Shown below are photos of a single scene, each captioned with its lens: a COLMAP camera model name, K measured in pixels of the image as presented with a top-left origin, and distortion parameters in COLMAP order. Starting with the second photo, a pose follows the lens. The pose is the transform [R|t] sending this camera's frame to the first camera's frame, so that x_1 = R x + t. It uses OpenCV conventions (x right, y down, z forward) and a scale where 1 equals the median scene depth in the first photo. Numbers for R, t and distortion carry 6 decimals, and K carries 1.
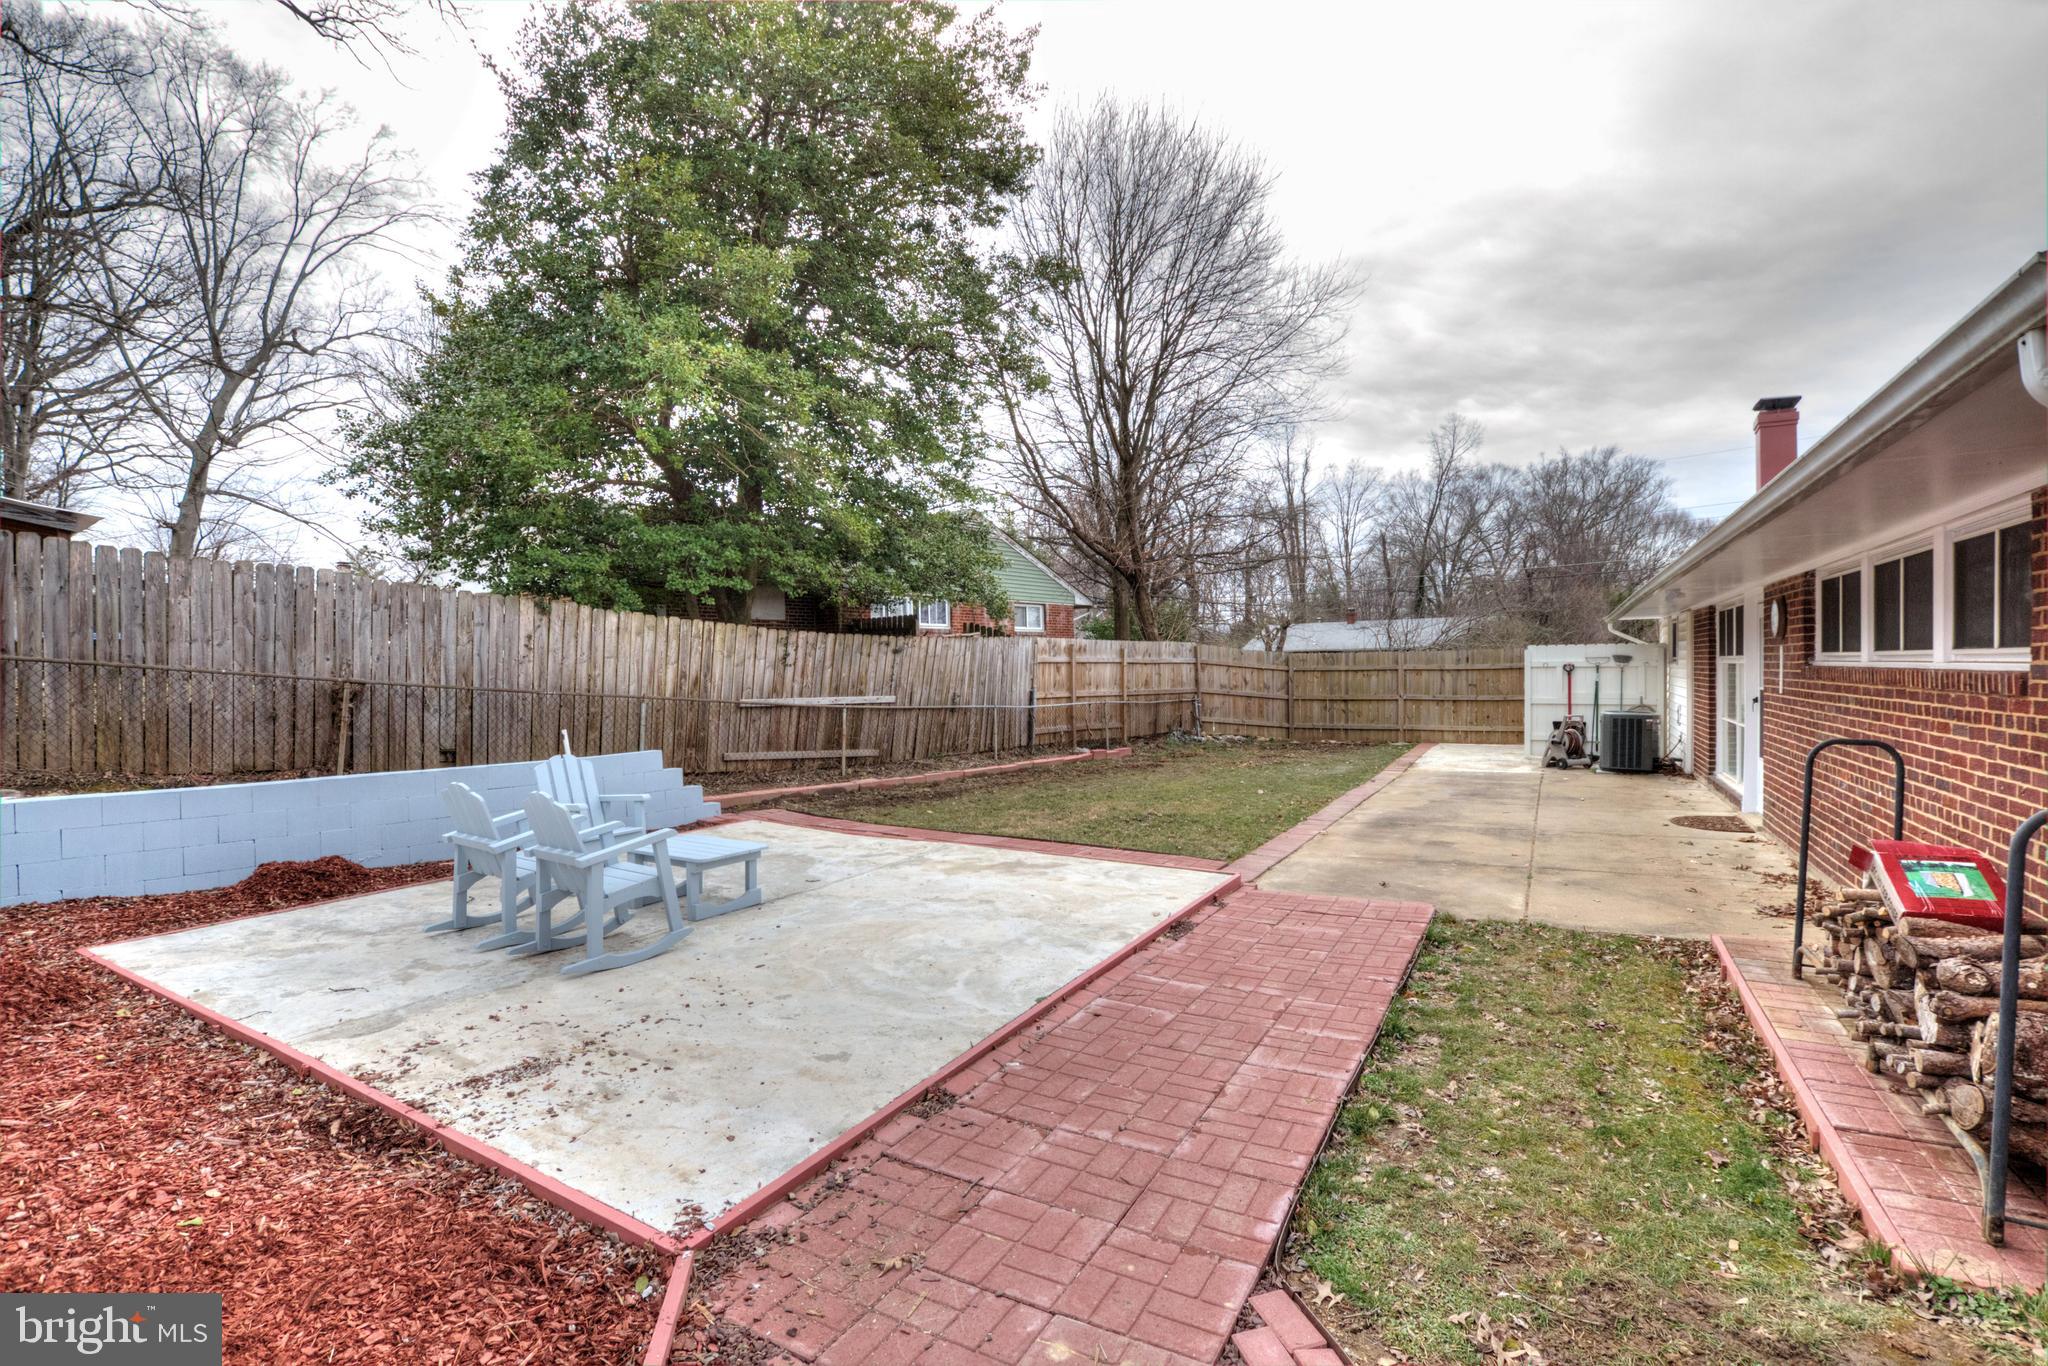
lens RADIAL K [[947.7, 0, 1030.6], [0, 947.7, 668.4], [0, 0, 1]] dist [-0.029229, 0.000127]
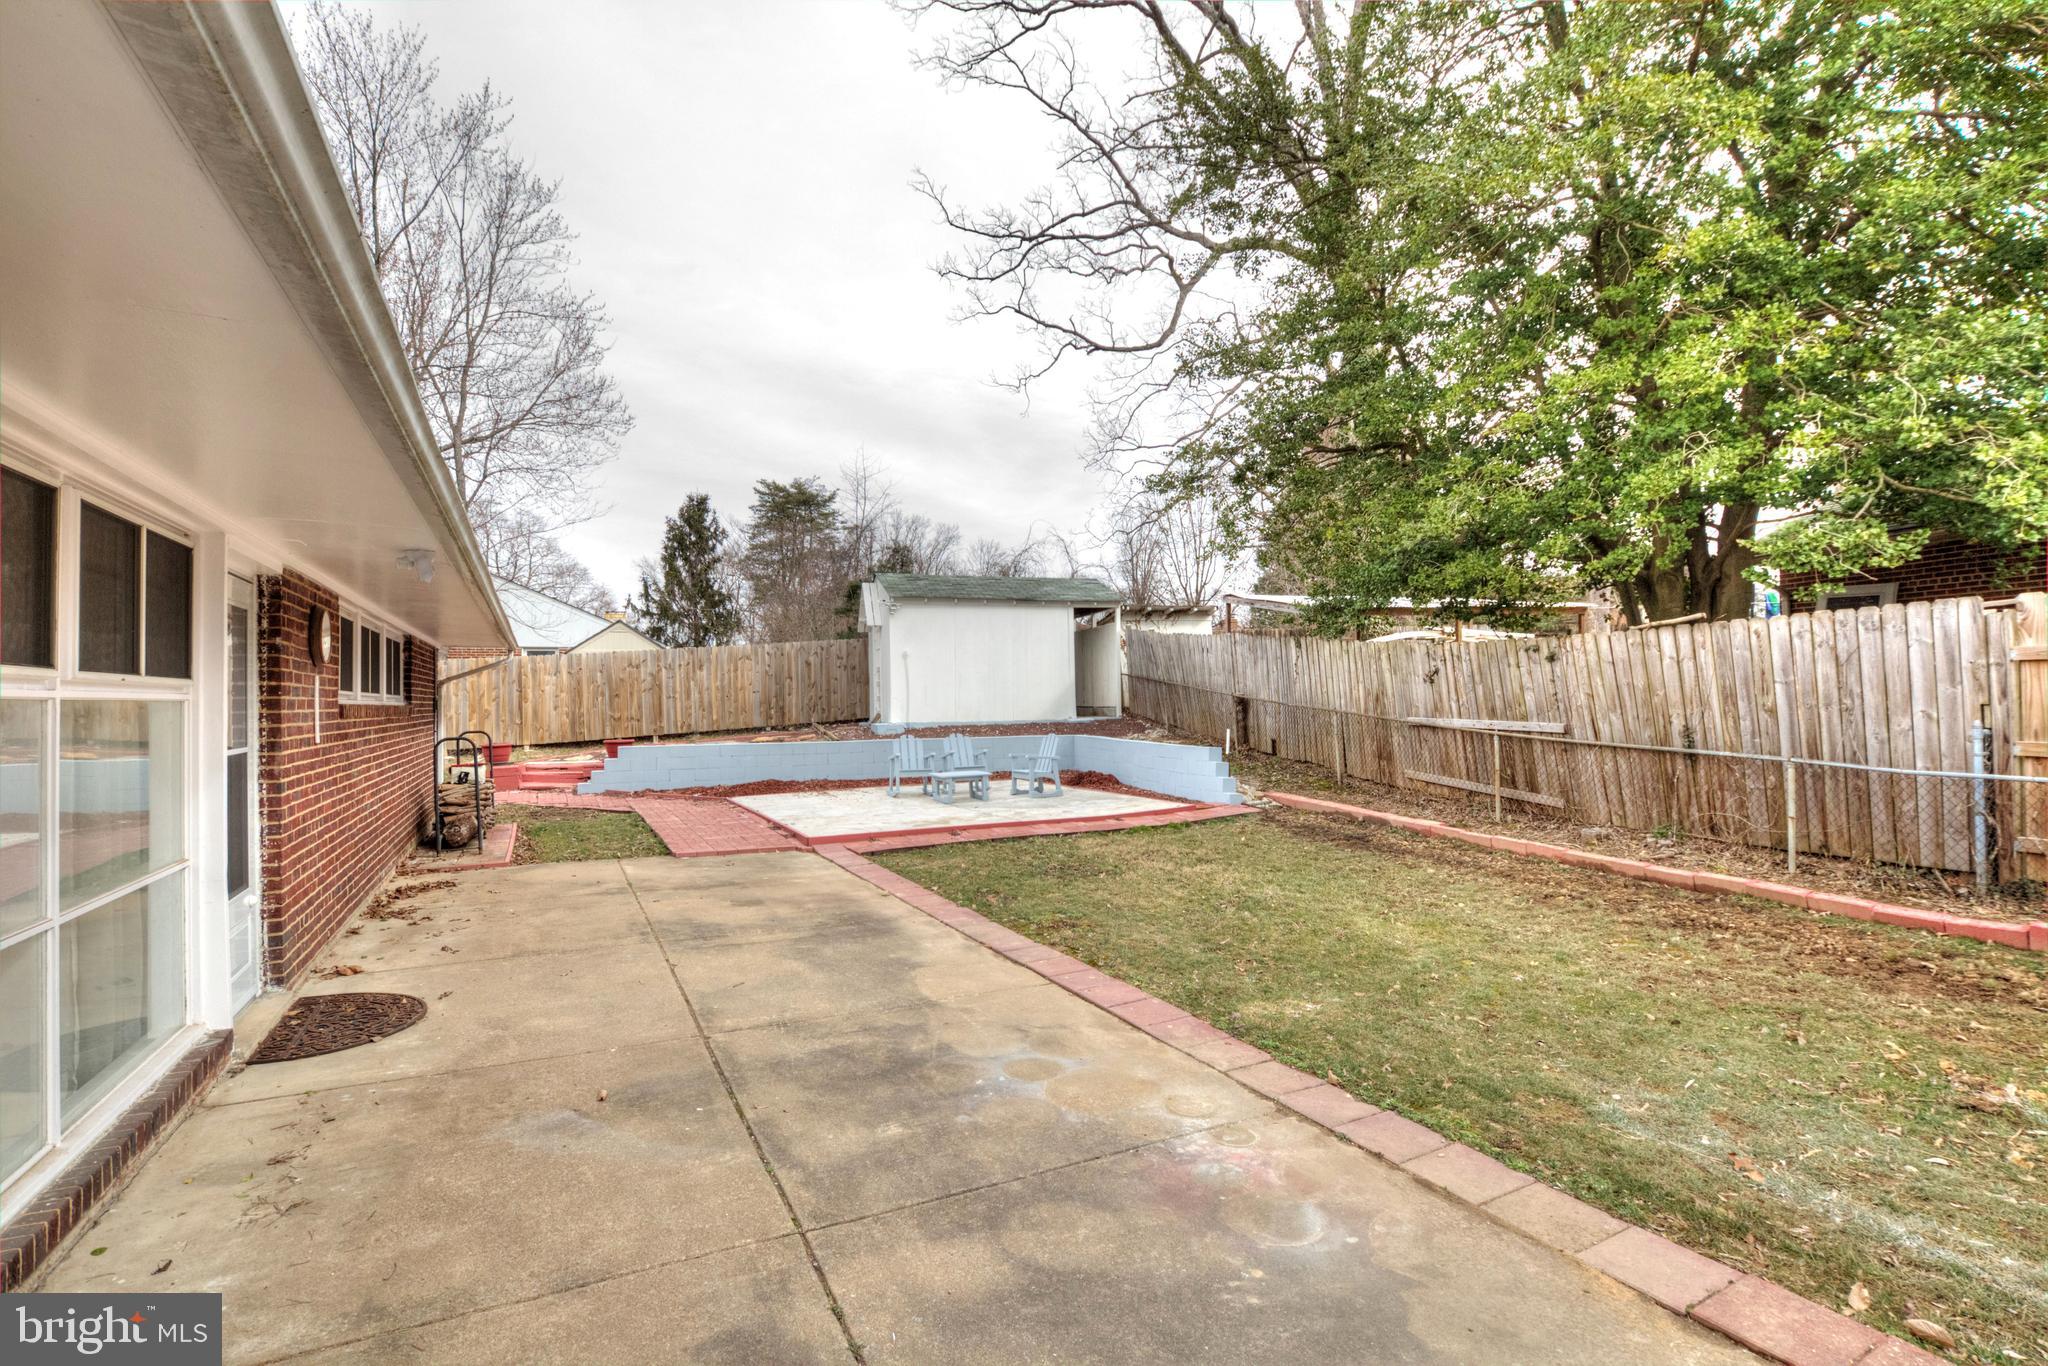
lens RADIAL K [[947.7, 0, 1030.6], [0, 947.7, 668.4], [0, 0, 1]] dist [-0.029229, 0.000127]
pose [[-0.566640, -0.007988, -0.823927, 0.629119], [0.018443, 0.999580, -0.022375, -0.002615], [0.823759, -0.027874, -0.566254, 1.071540]]
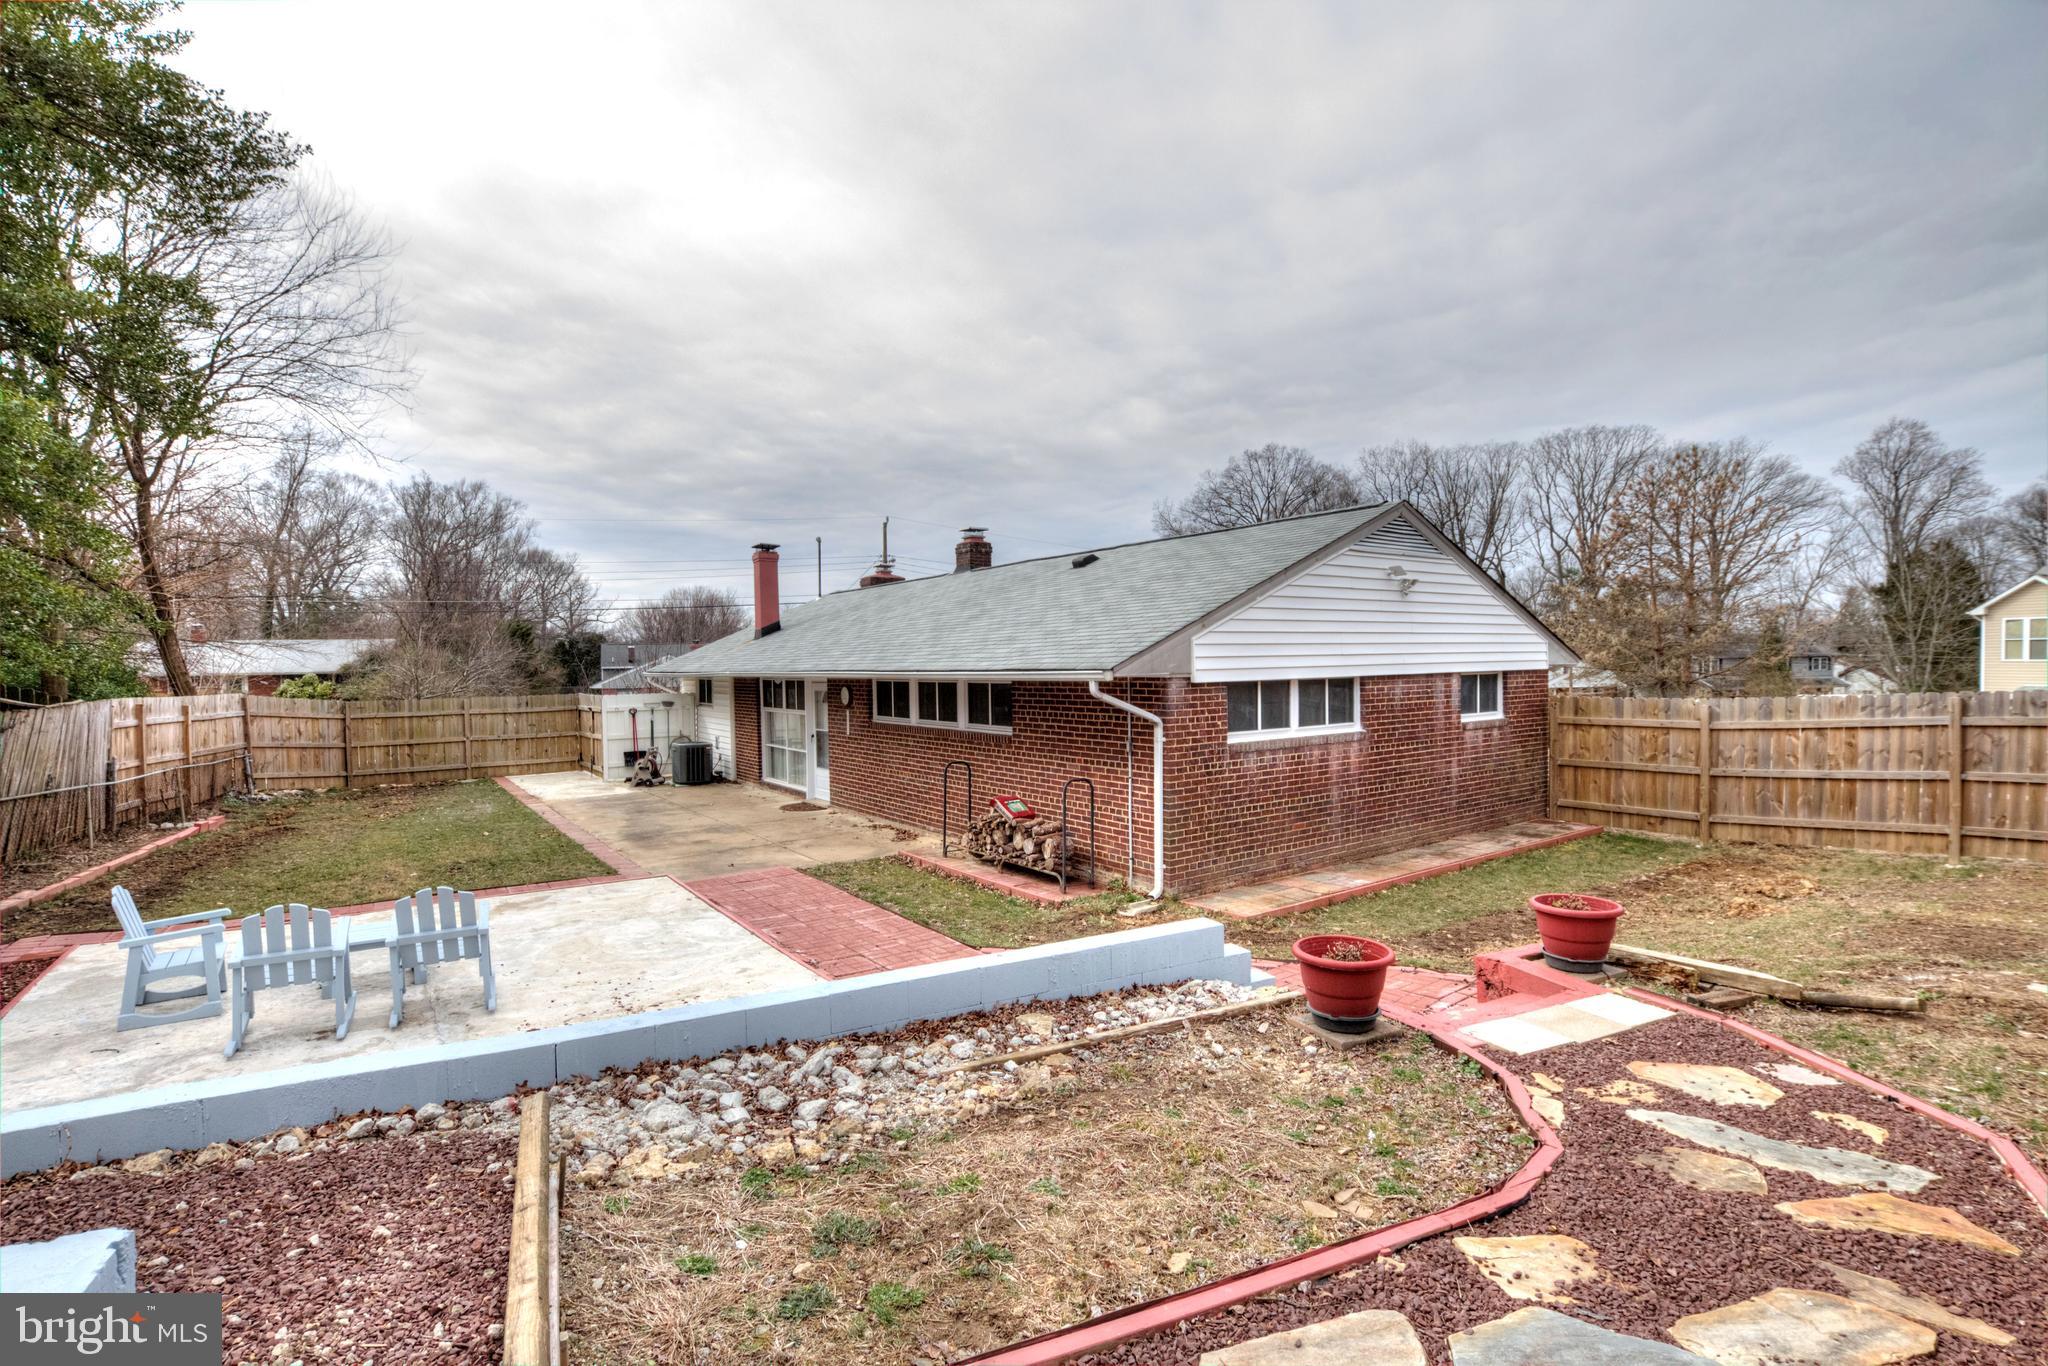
lens RADIAL K [[979.2, 0, 1024.0], [0, 979.2, 683.0], [0, 0, 1]] dist [-0.013338, 0.000094]
pose [[0.418907, -0.014877, 0.907907, -0.514254], [0.009476, 0.999883, 0.012012, -0.058691], [-0.907980, 0.003571, 0.418999, -0.110547]]
